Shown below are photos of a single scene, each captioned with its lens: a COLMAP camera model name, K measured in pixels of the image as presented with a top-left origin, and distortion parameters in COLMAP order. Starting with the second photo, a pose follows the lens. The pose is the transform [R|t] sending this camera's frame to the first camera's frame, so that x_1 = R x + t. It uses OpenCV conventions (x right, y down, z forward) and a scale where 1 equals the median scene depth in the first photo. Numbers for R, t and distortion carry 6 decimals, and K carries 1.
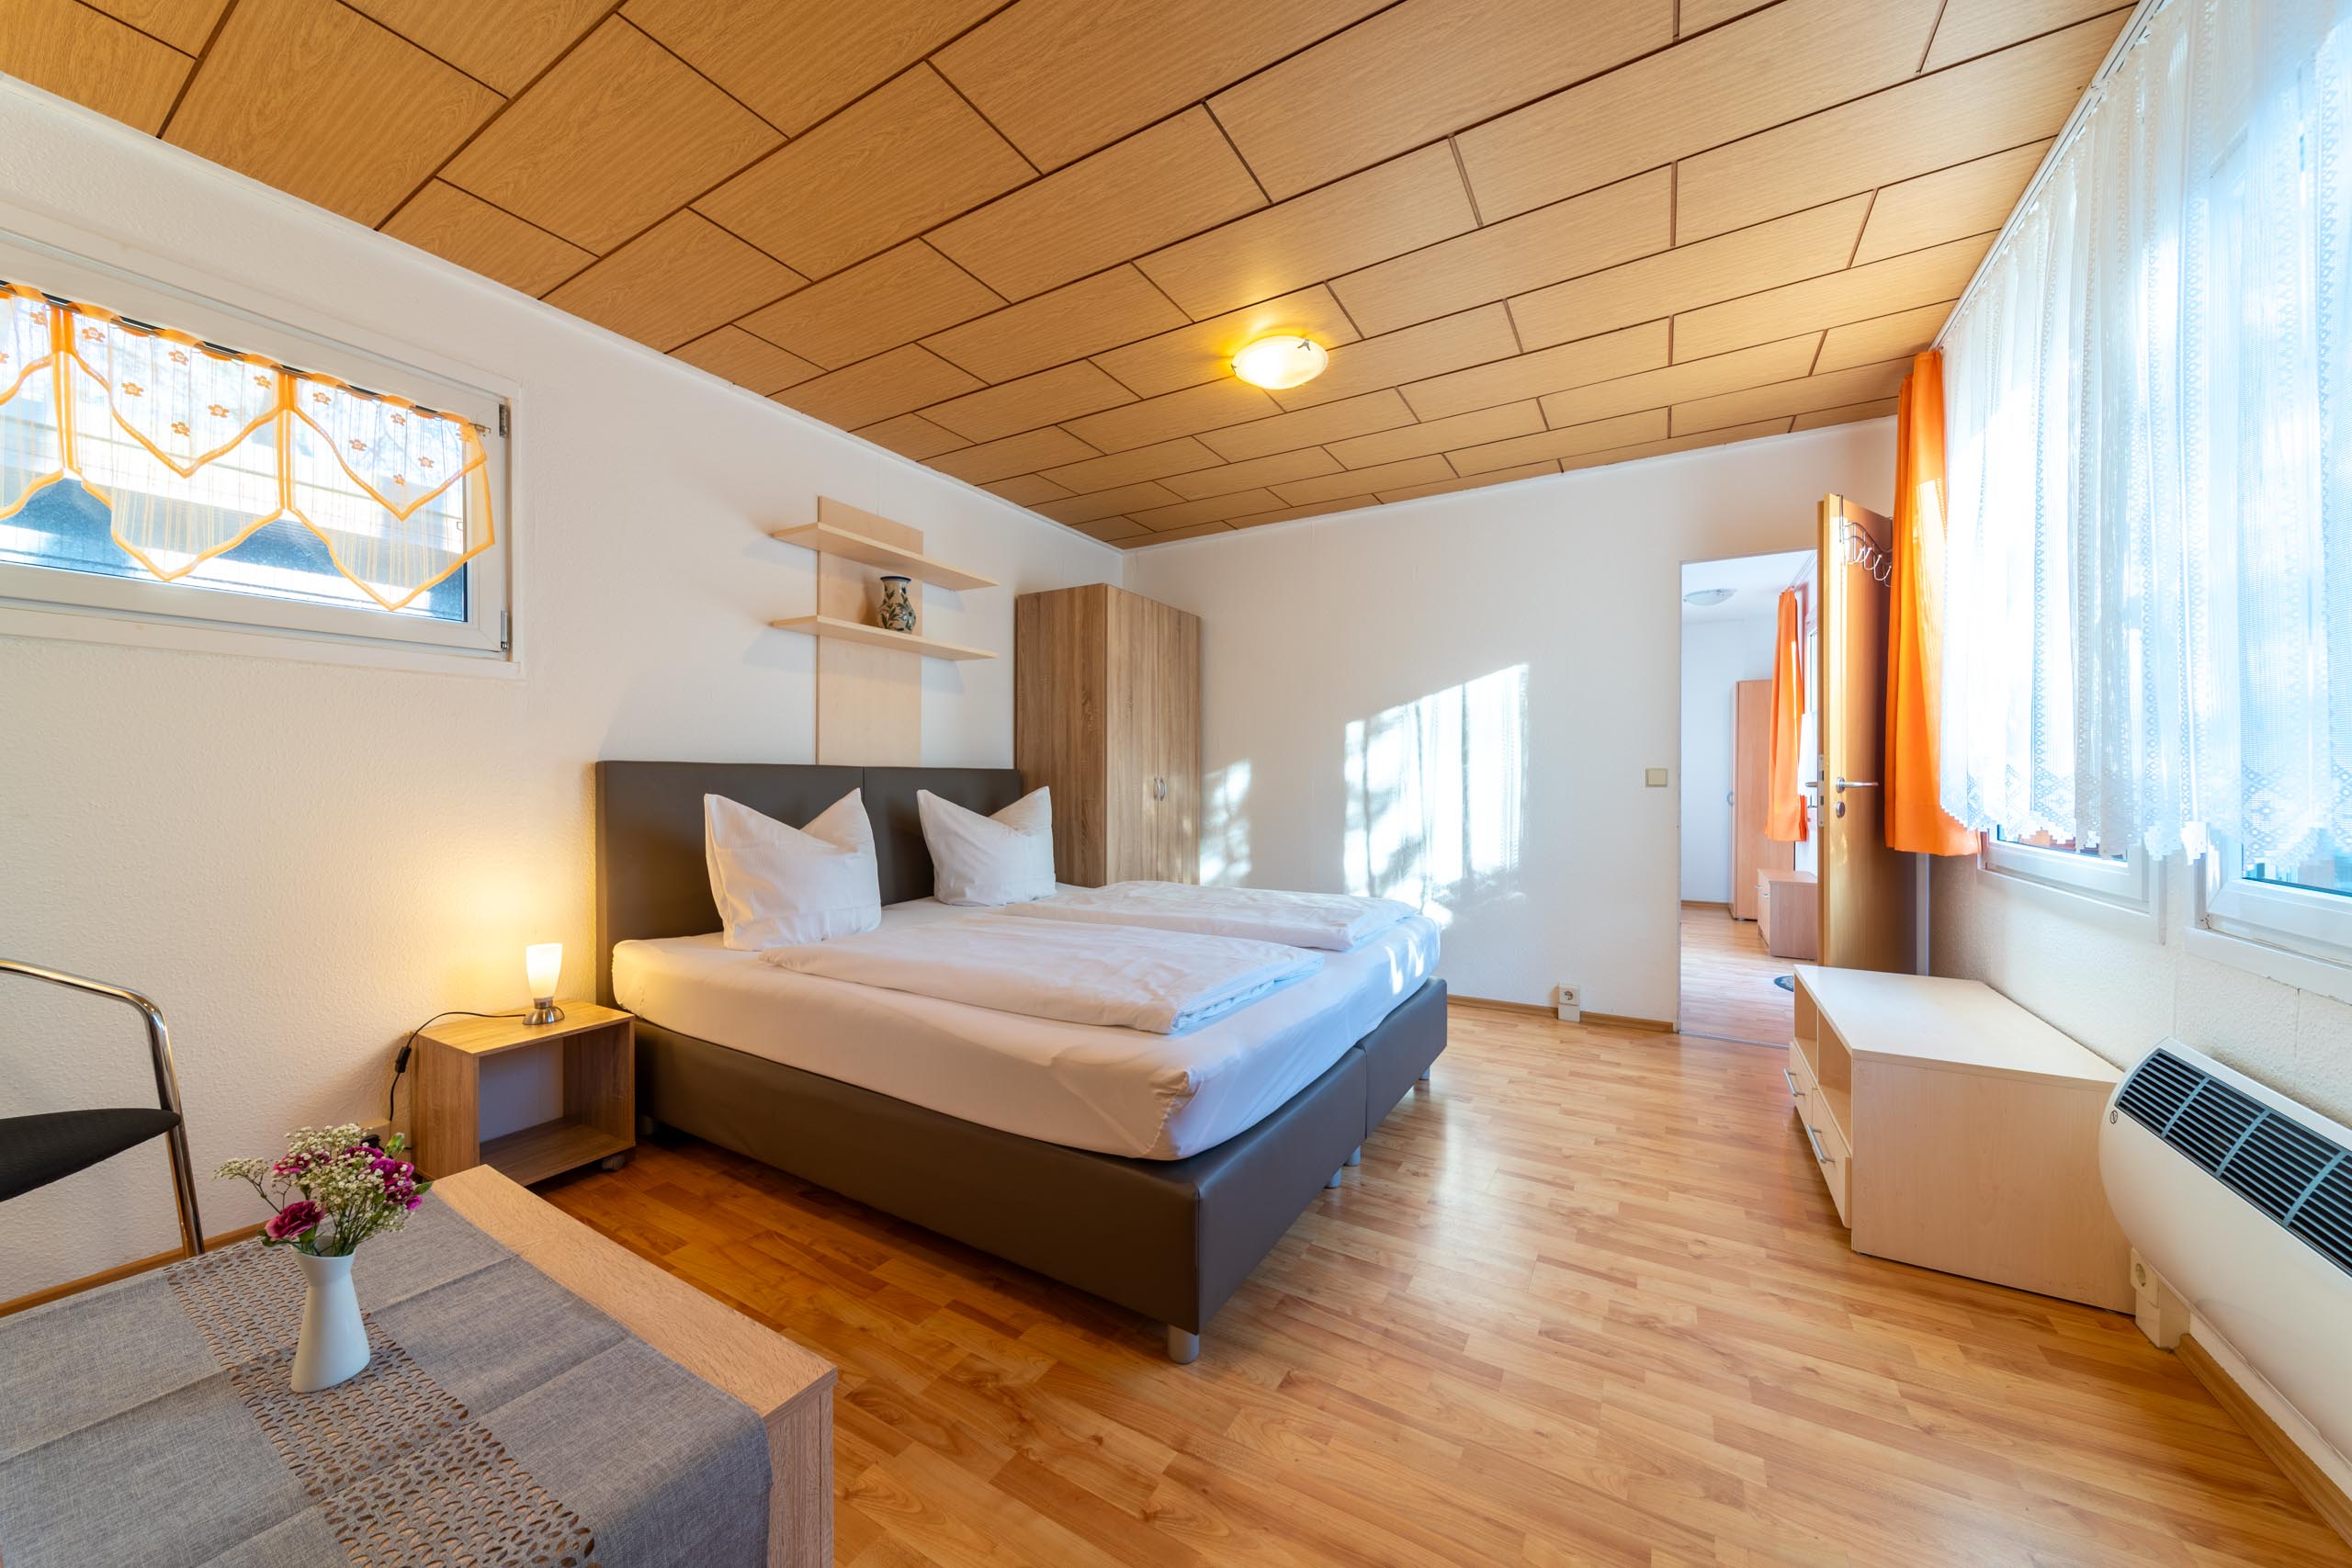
lens RADIAL K [[823.5, 0, 1179.6], [0, 823.5, 790.8], [0, 0, 1]] dist [0.002356, -0.000694]
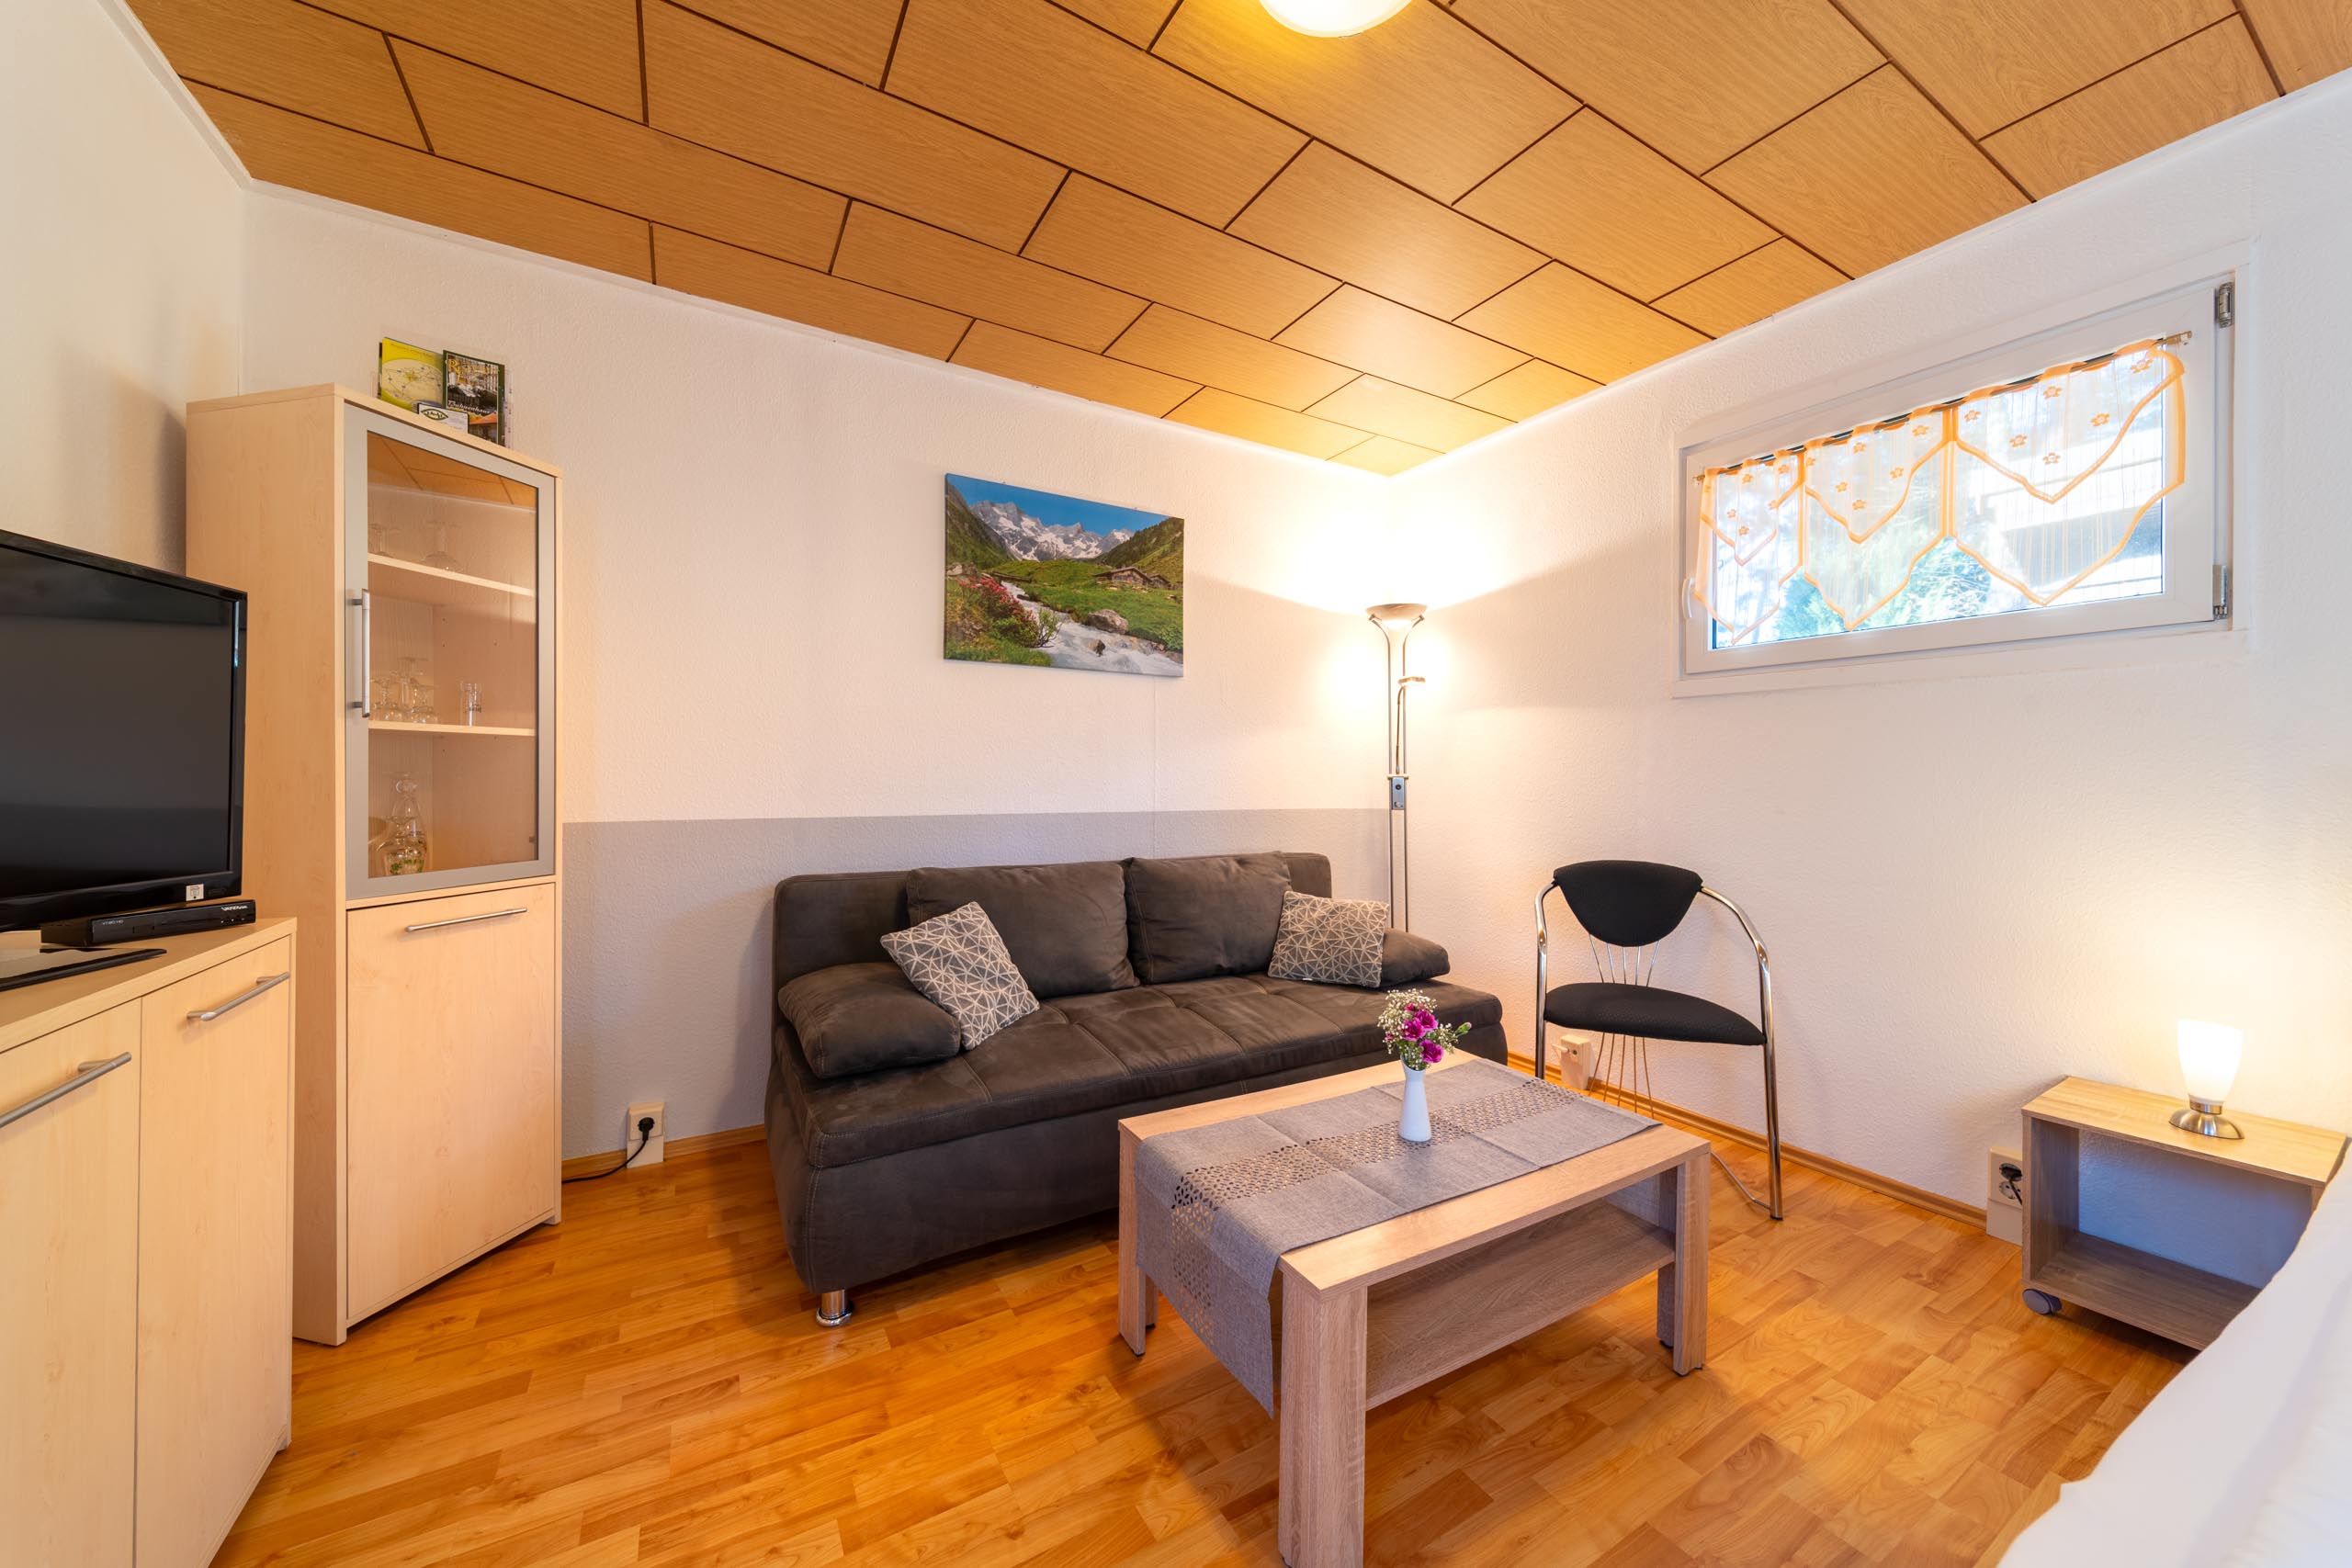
lens RADIAL K [[823.5, 0, 1157.6], [0, 823.5, 777.2], [0, 0, 1]] dist [0.002356, -0.000694]
pose [[-0.497451, -0.000307, -0.867492, 0.346526], [-0.013612, 0.999880, 0.007452, -0.023301], [0.867385, 0.015515, -0.497395, 0.645788]]
